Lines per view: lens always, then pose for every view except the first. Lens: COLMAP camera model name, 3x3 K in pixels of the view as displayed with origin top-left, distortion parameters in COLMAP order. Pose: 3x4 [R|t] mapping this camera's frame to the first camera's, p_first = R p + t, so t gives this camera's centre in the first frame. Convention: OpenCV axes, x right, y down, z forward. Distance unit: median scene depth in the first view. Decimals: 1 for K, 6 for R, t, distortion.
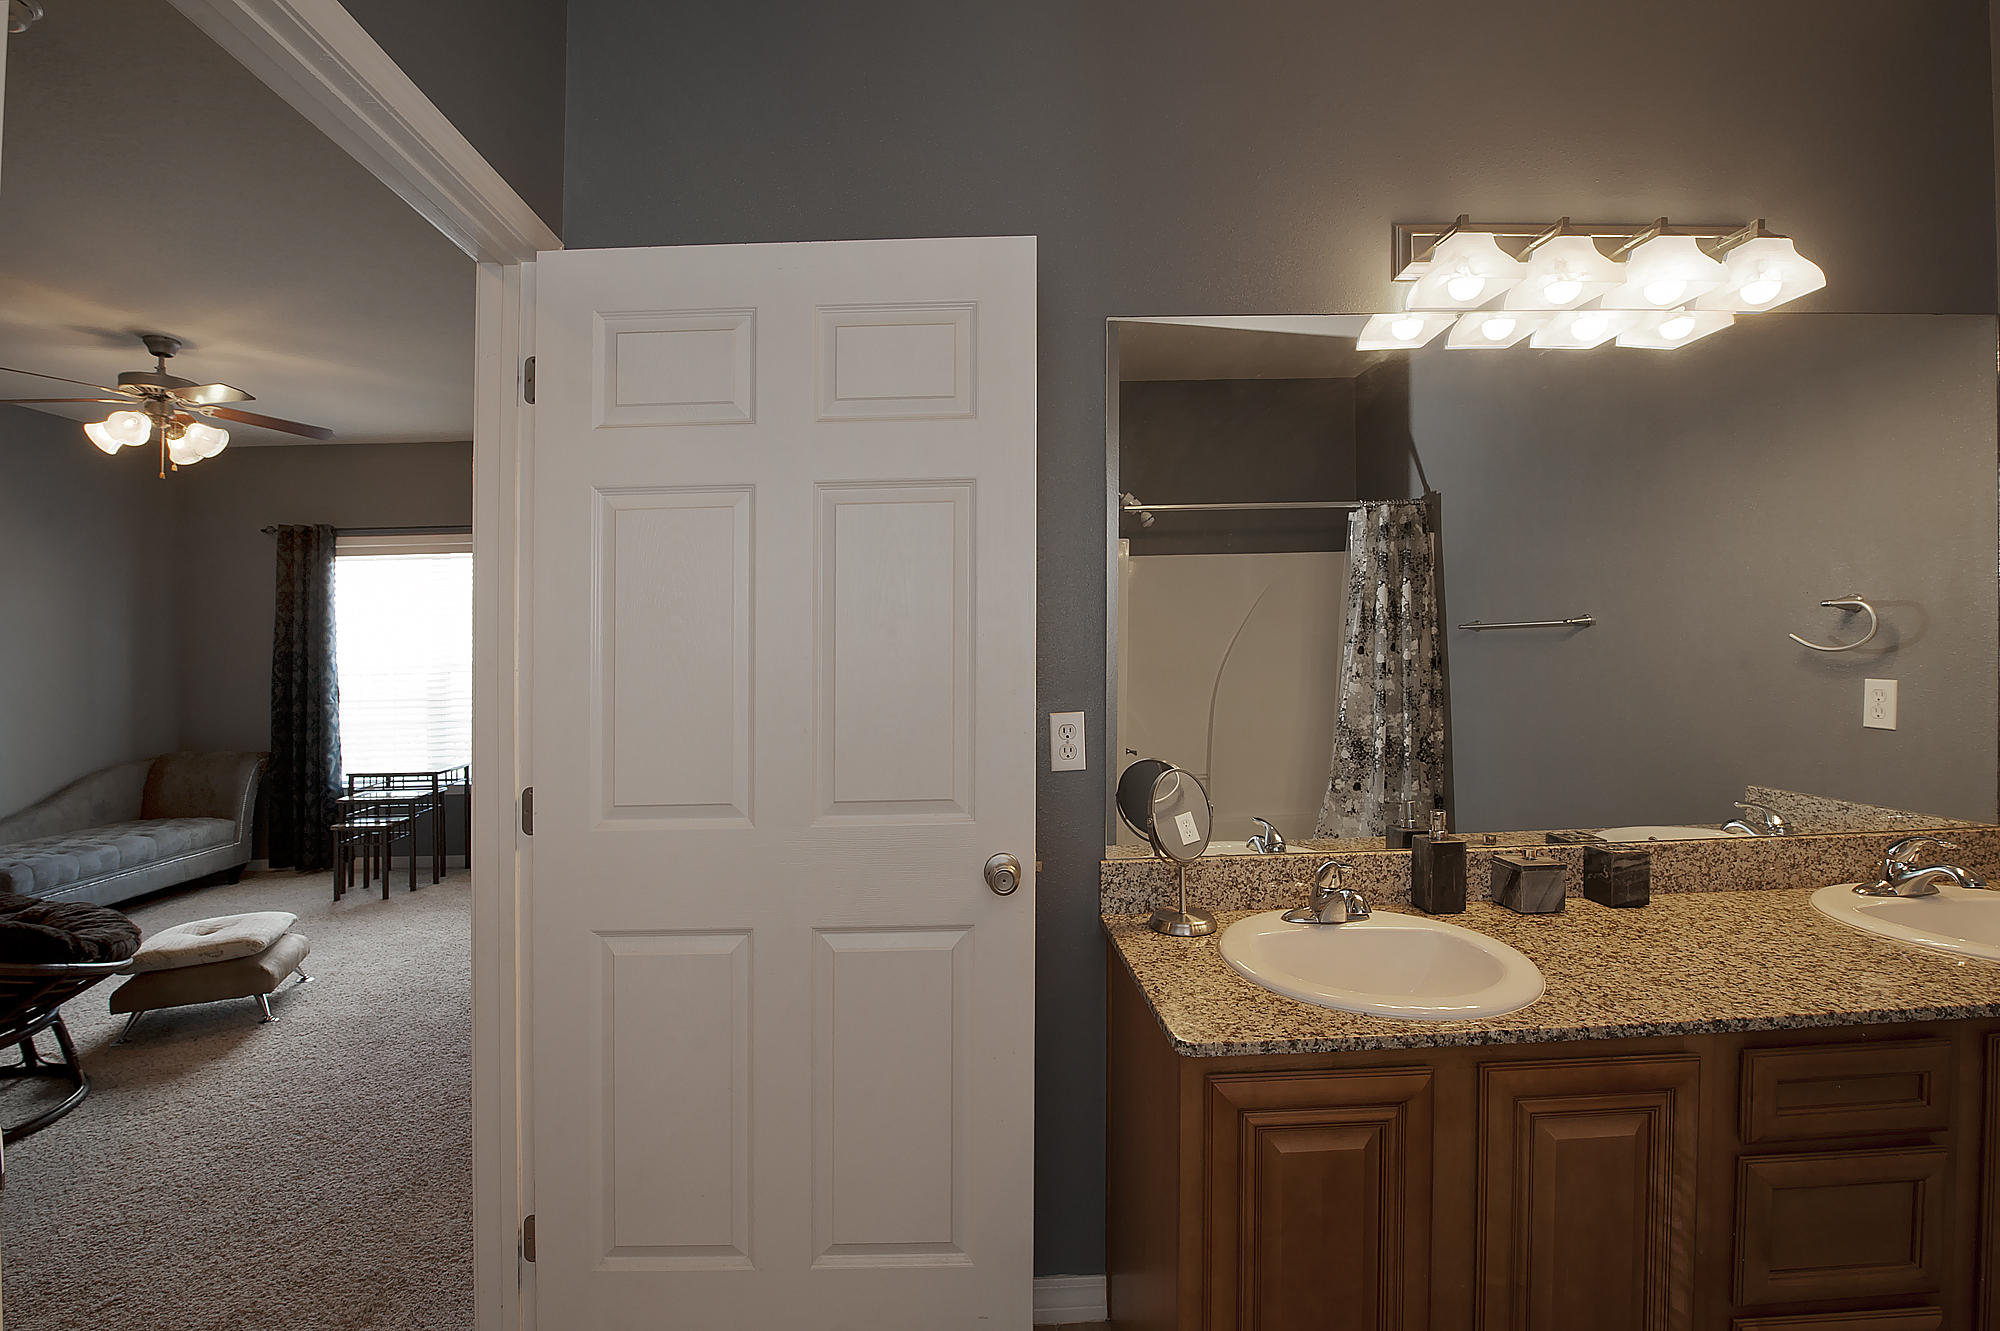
lens RADIAL K [[827.5, 0, 1000.6], [0, 827.5, 656.4], [0, 0, 1]] dist [-0.016975, -0.001457]
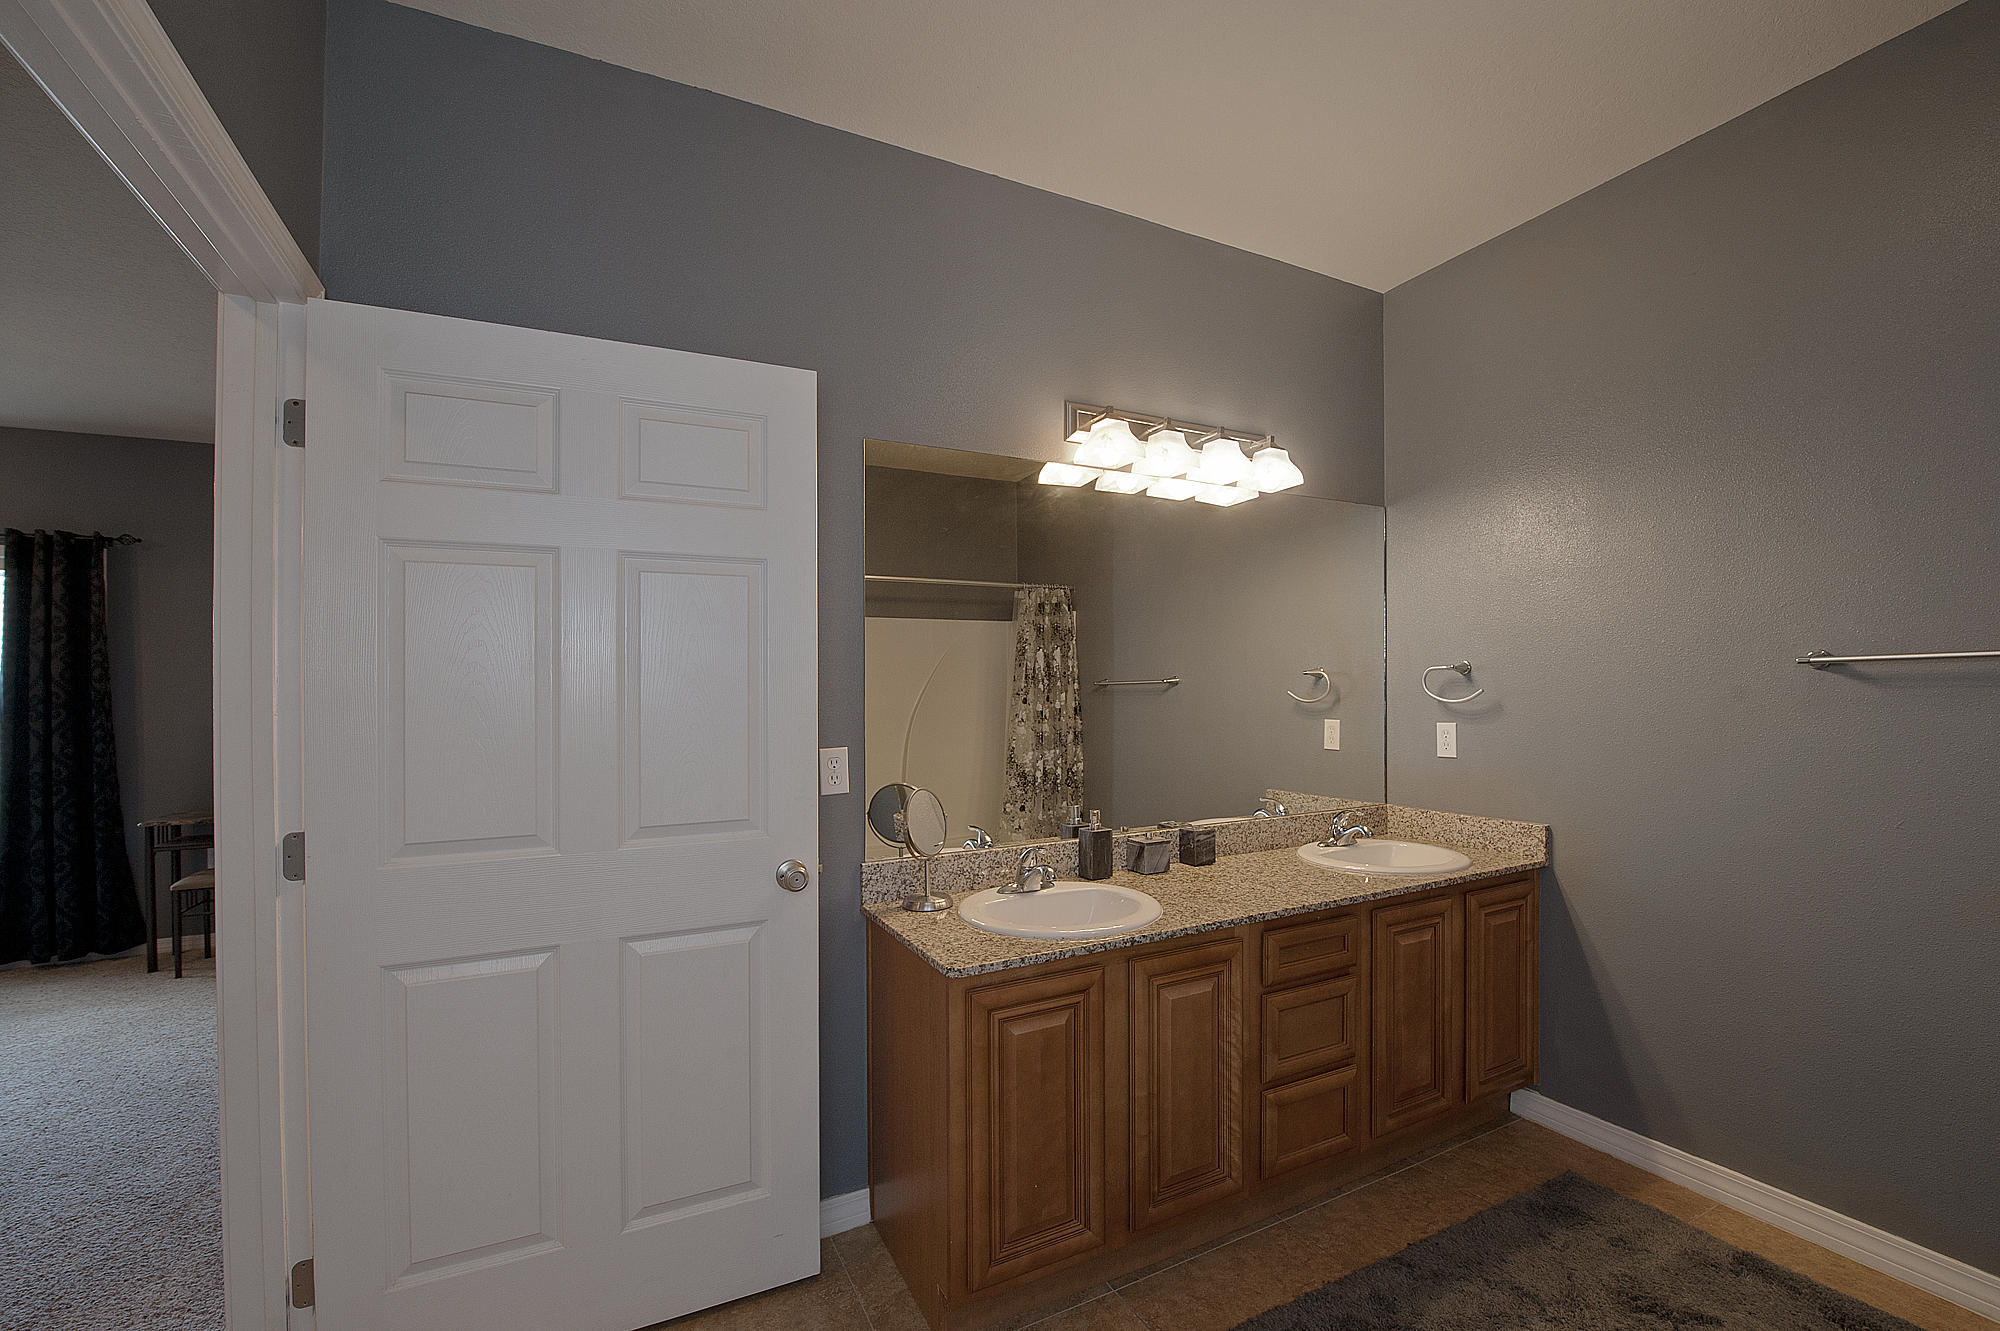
lens RADIAL K [[839.7, 0, 972.1], [0, 839.7, 686.3], [0, 0, 1]] dist [-0.019130, -0.001134]
pose [[0.923179, 0.012225, 0.384176, -0.247128], [-0.002026, 0.999635, -0.026942, 0.009403], [-0.384365, 0.024094, 0.922867, -0.298334]]
